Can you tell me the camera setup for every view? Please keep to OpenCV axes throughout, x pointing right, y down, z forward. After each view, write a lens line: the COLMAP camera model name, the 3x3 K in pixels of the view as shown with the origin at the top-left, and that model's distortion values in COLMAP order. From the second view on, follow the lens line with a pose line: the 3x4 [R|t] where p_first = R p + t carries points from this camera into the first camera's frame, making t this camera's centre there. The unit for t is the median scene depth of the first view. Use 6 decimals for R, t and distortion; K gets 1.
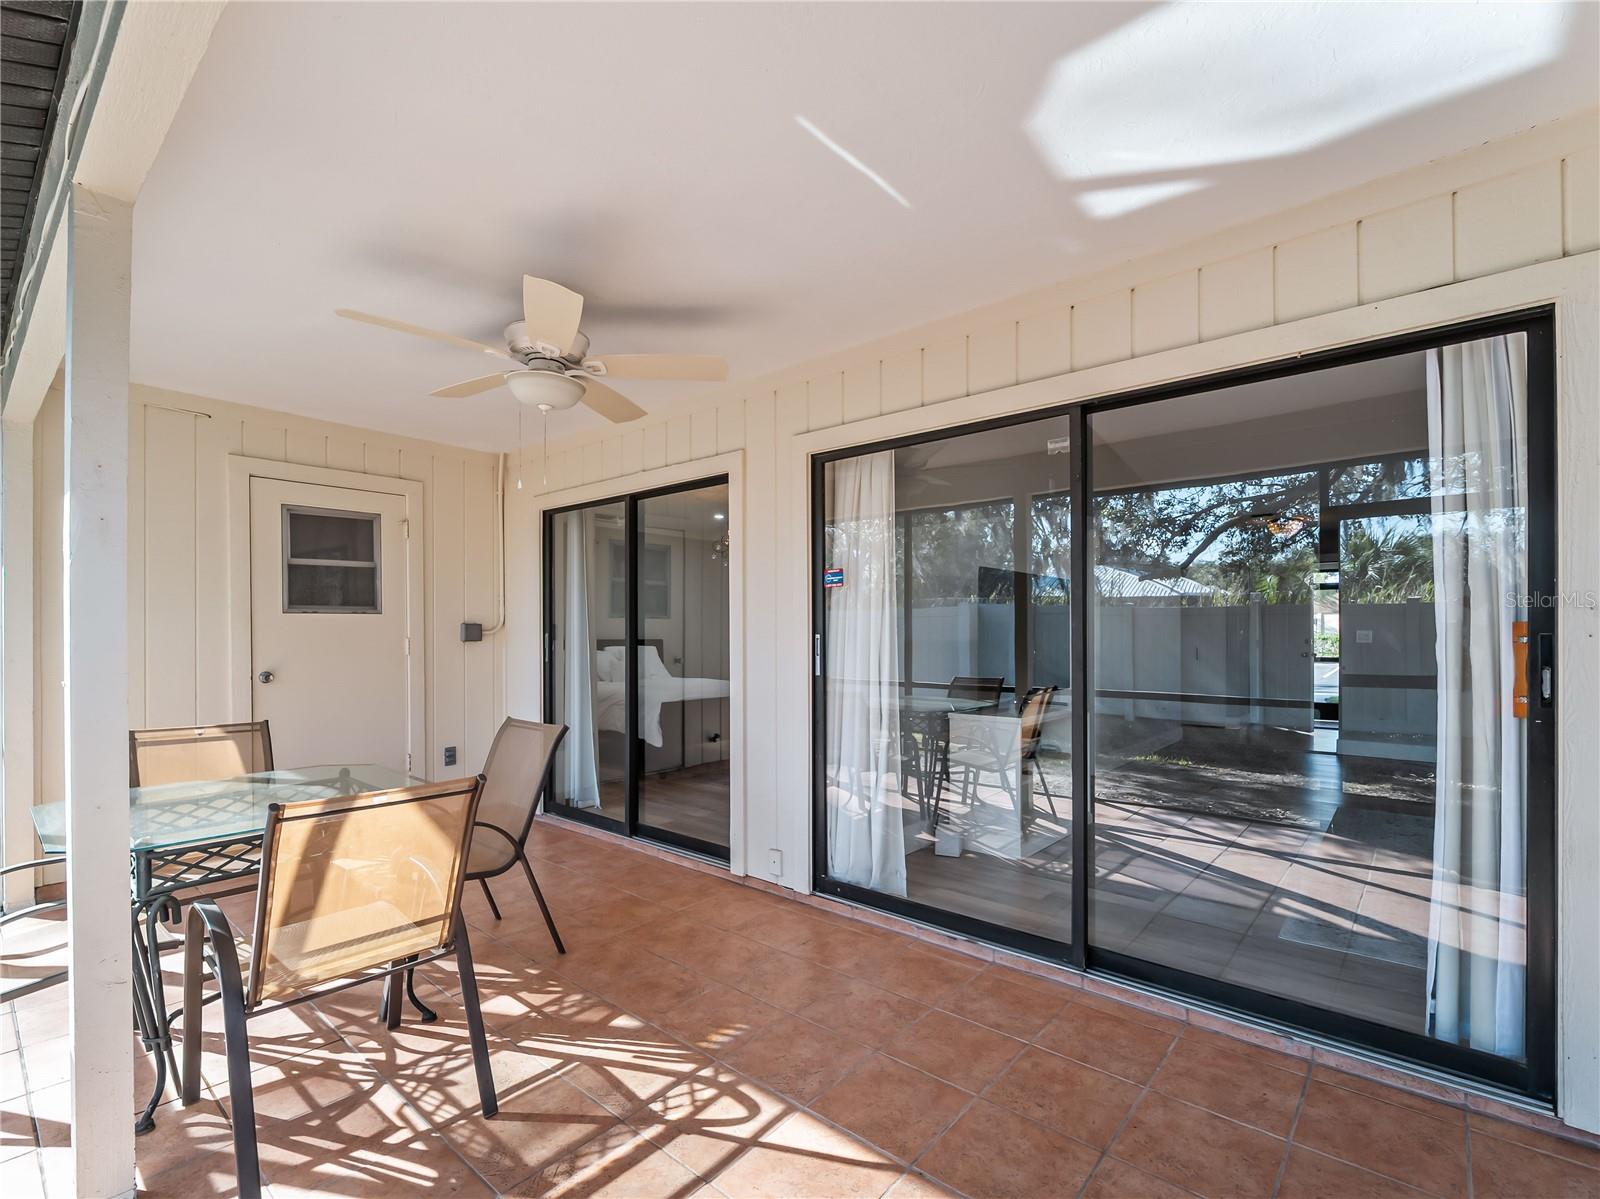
lens RADIAL K [[731.3, 0, 798.3], [0, 731.3, 611.0], [0, 0, 1]] dist [-0.001477, -0.000761]
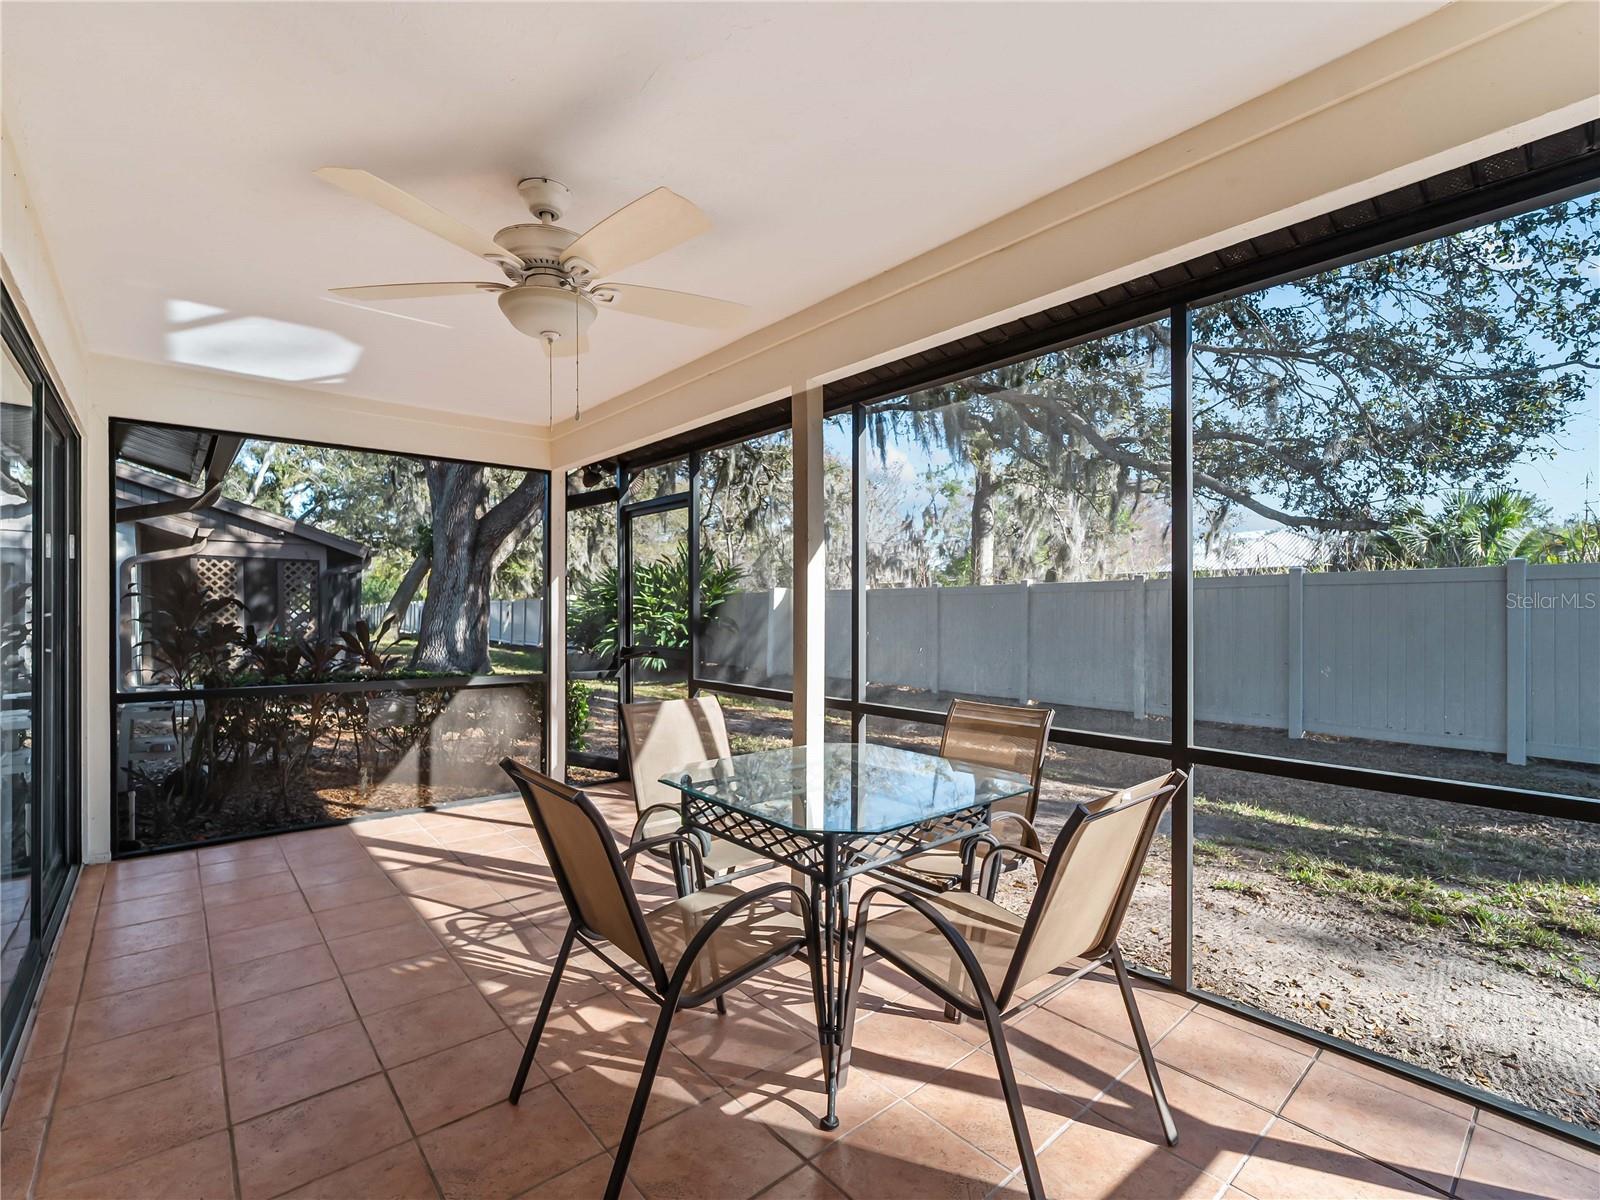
lens RADIAL K [[731.3, 0, 804.1], [0, 731.3, 607.3], [0, 0, 1]] dist [-0.001477, -0.000761]
pose [[-0.989237, 0.012119, 0.145821, -0.956583], [0.011202, 0.999912, -0.007110, 0.043213], [-0.145895, -0.005400, -0.989285, 2.257744]]
